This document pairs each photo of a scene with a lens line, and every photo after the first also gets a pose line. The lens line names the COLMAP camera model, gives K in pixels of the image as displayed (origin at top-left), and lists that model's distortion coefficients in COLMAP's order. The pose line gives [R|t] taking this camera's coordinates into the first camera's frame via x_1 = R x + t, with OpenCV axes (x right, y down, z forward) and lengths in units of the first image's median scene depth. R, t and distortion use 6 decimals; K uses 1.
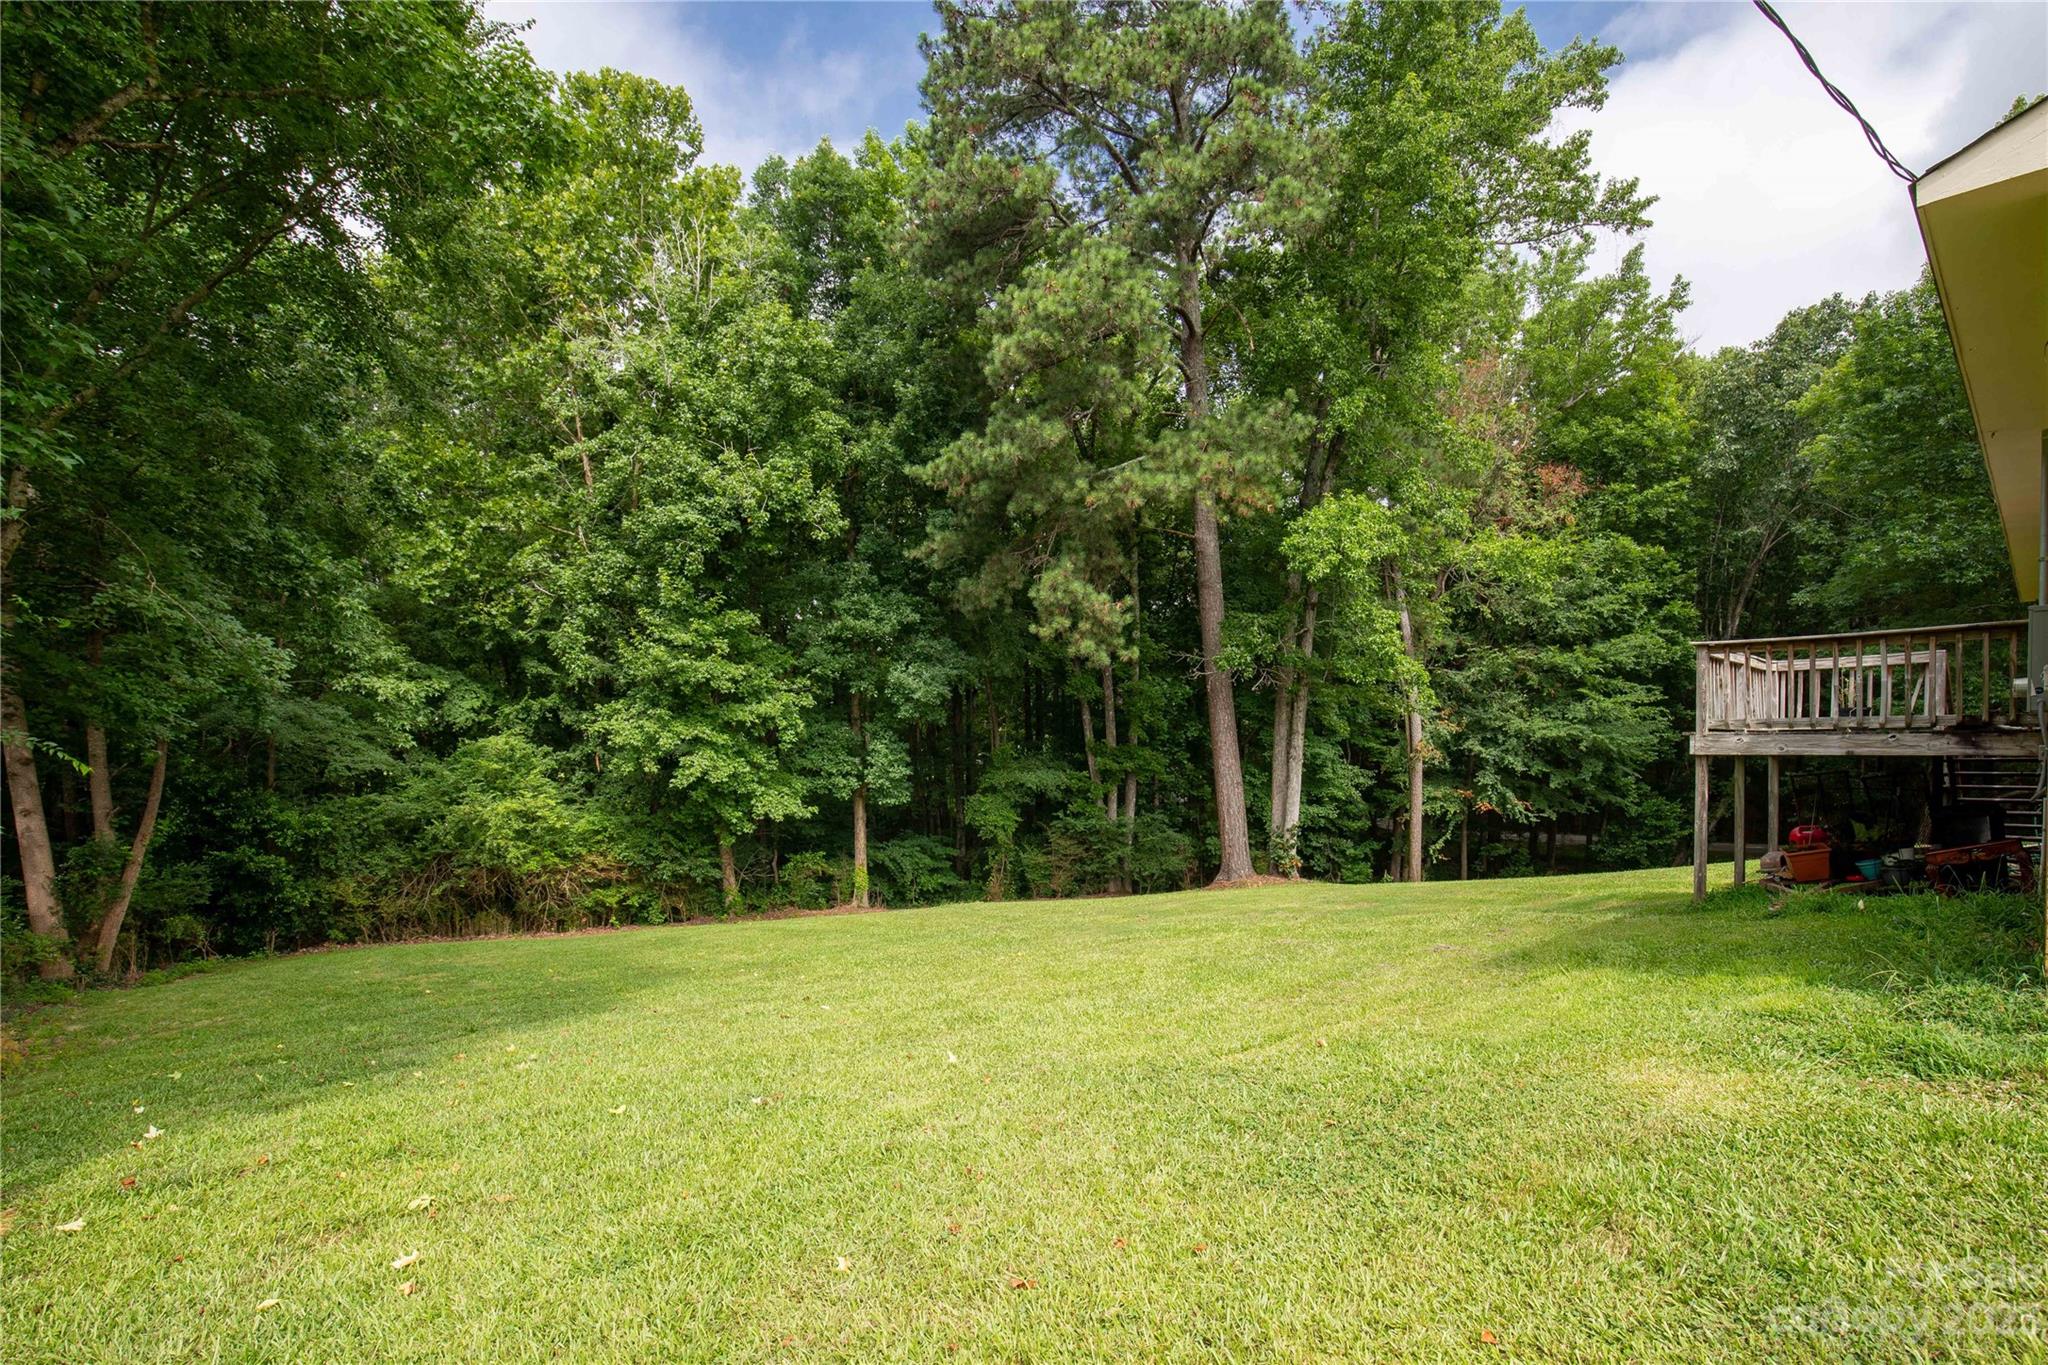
lens RADIAL K [[1002.6, 0, 1026.6], [0, 1002.6, 735.3], [0, 0, 1]] dist [-0.058589, 0.017593]
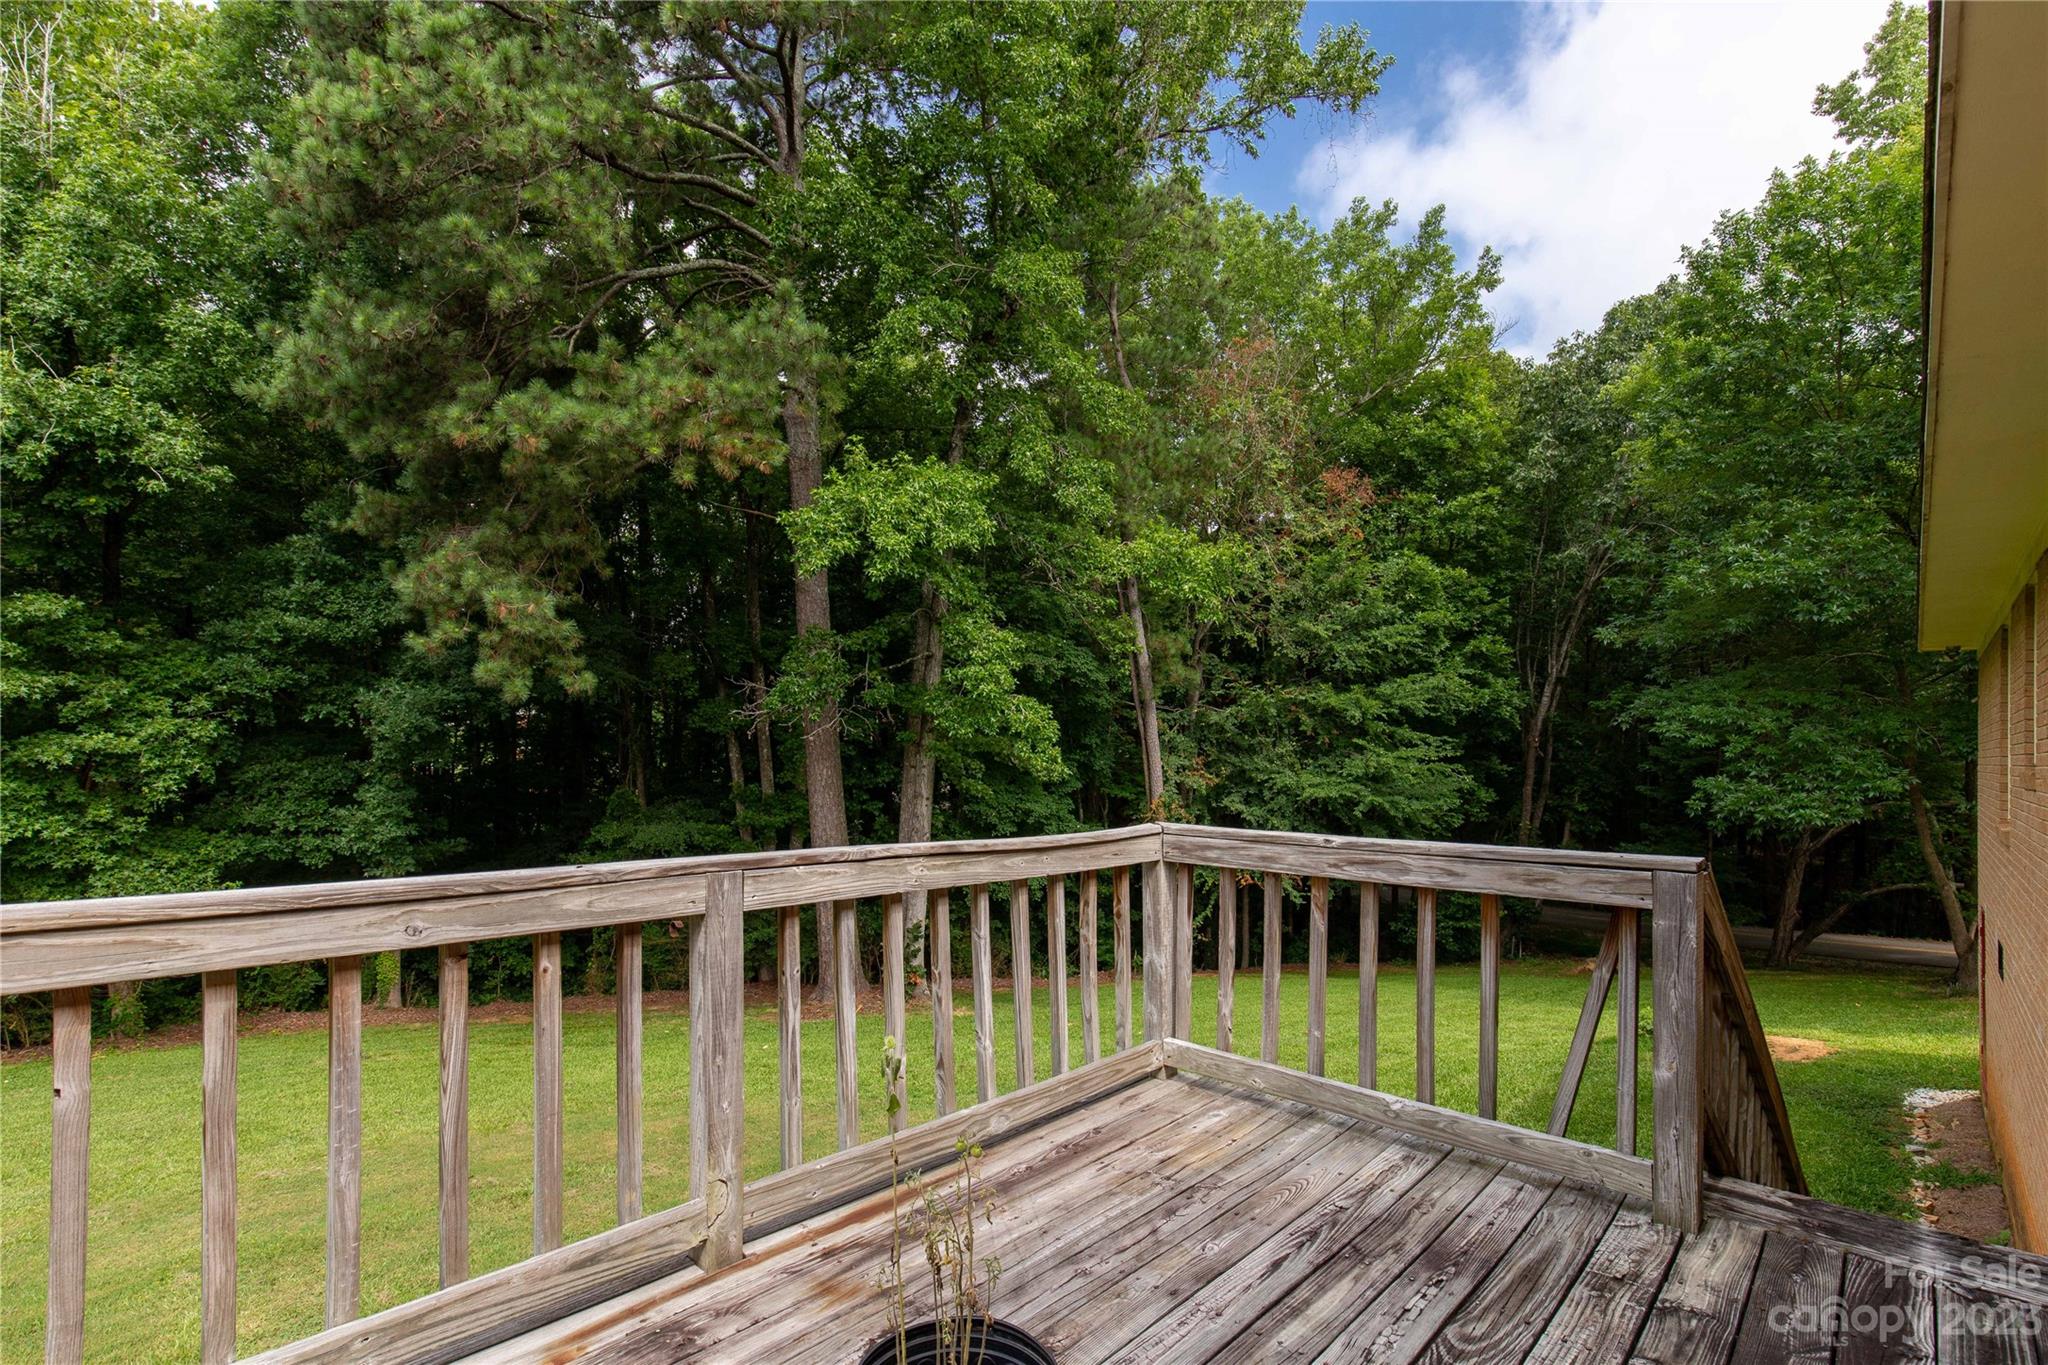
lens RADIAL K [[959.7, 0, 1020.6], [0, 959.7, 684.3], [0, 0, 1]] dist [-0.002181, -0.000411]
pose [[0.996806, 0.035598, 0.071495, 0.221284], [-0.030972, 0.997417, -0.064806, -0.030985], [-0.073617, 0.062385, 0.995333, 0.226702]]
